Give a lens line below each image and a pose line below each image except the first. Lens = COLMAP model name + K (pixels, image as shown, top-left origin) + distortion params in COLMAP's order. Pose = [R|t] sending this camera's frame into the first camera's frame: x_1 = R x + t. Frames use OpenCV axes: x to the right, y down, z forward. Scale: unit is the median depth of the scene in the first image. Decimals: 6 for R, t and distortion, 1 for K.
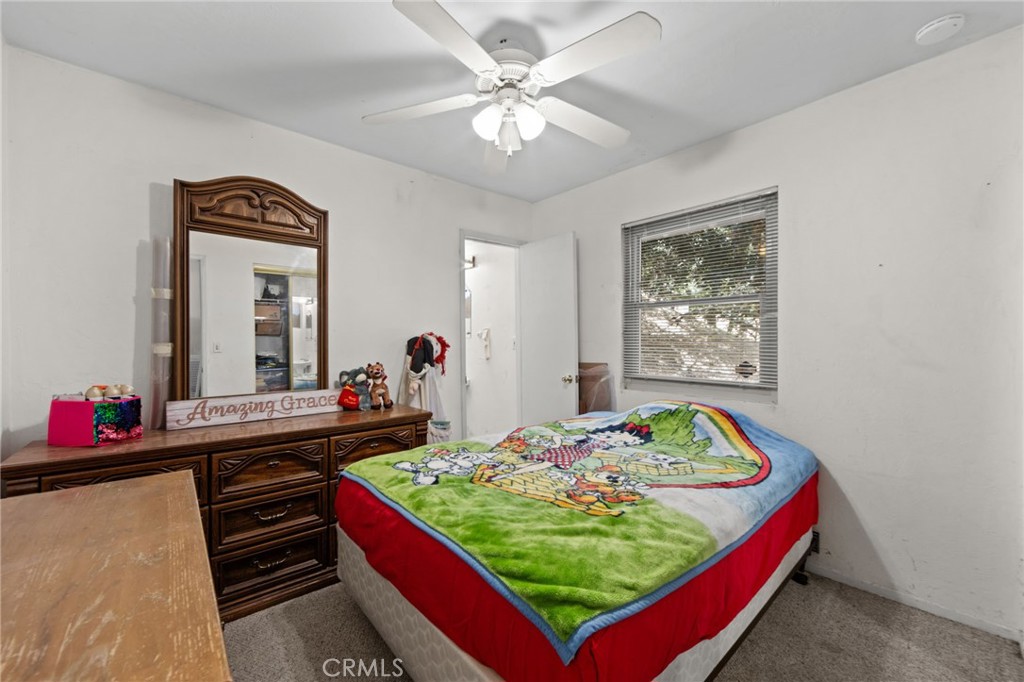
lens RADIAL K [[412.0, 0, 510.2], [0, 412.0, 337.6], [0, 0, 1]] dist [-0.000555, 0.000036]
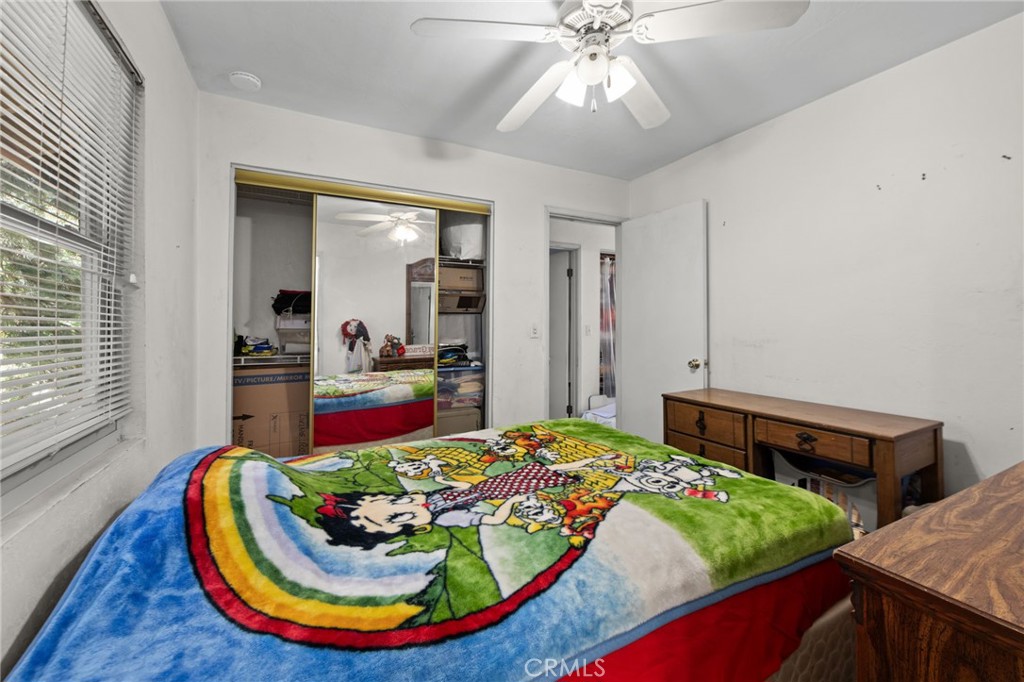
lens RADIAL K [[412.0, 0, 509.6], [0, 412.0, 336.6], [0, 0, 1]] dist [-0.000555, 0.000036]
pose [[-0.971311, 0.005809, 0.237742, -0.028450], [0.013186, 0.999479, 0.029450, 0.004562], [-0.237447, 0.031740, -0.970882, 1.787735]]
